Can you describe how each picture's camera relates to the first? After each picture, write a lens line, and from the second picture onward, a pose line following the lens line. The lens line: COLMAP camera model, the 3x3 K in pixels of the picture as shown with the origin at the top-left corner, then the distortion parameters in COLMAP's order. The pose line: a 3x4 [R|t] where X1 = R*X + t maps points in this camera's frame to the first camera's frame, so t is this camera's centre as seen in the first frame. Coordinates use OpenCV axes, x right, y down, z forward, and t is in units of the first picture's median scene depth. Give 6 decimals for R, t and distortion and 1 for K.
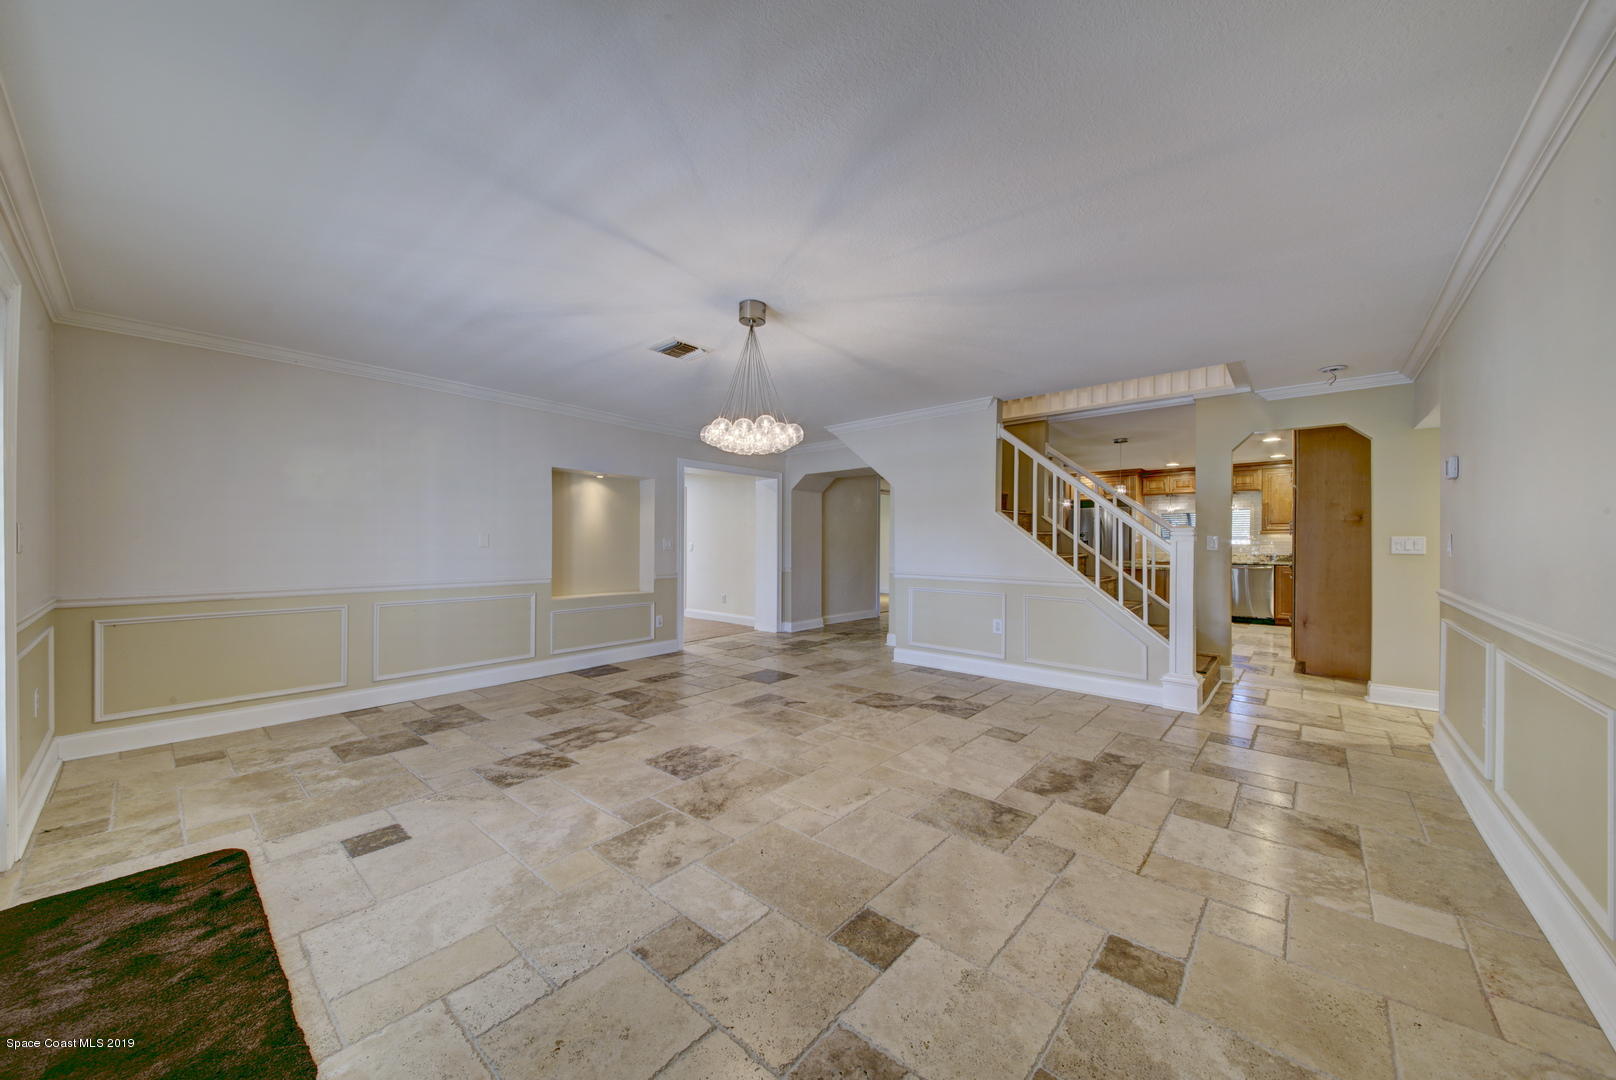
lens RADIAL K [[560.3, 0, 805.7], [0, 560.3, 541.8], [0, 0, 1]] dist [0.006598, -0.006126]
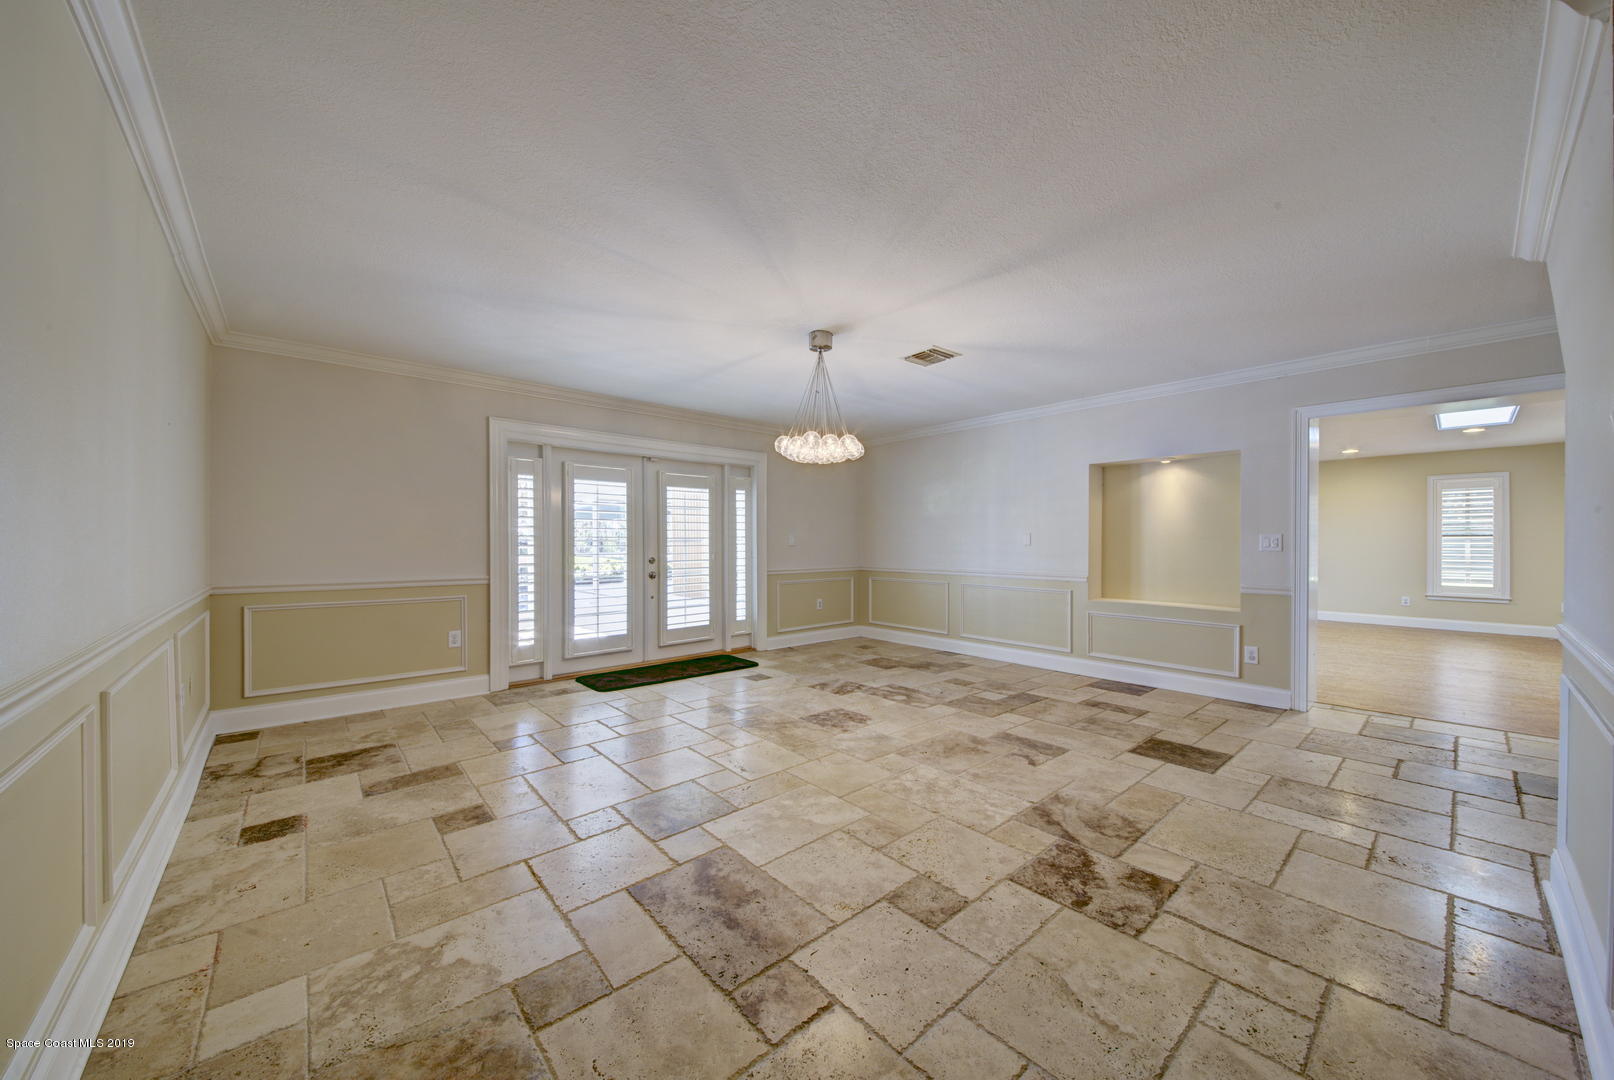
lens RADIAL K [[559.6, 0, 793.8], [0, 559.6, 534.3], [0, 0, 1]] dist [0.006598, -0.006126]
pose [[-0.109328, -0.001511, -0.994005, 0.880129], [-0.008847, 0.999961, -0.000547, -0.008964], [0.993966, 0.008734, -0.109337, 0.898803]]
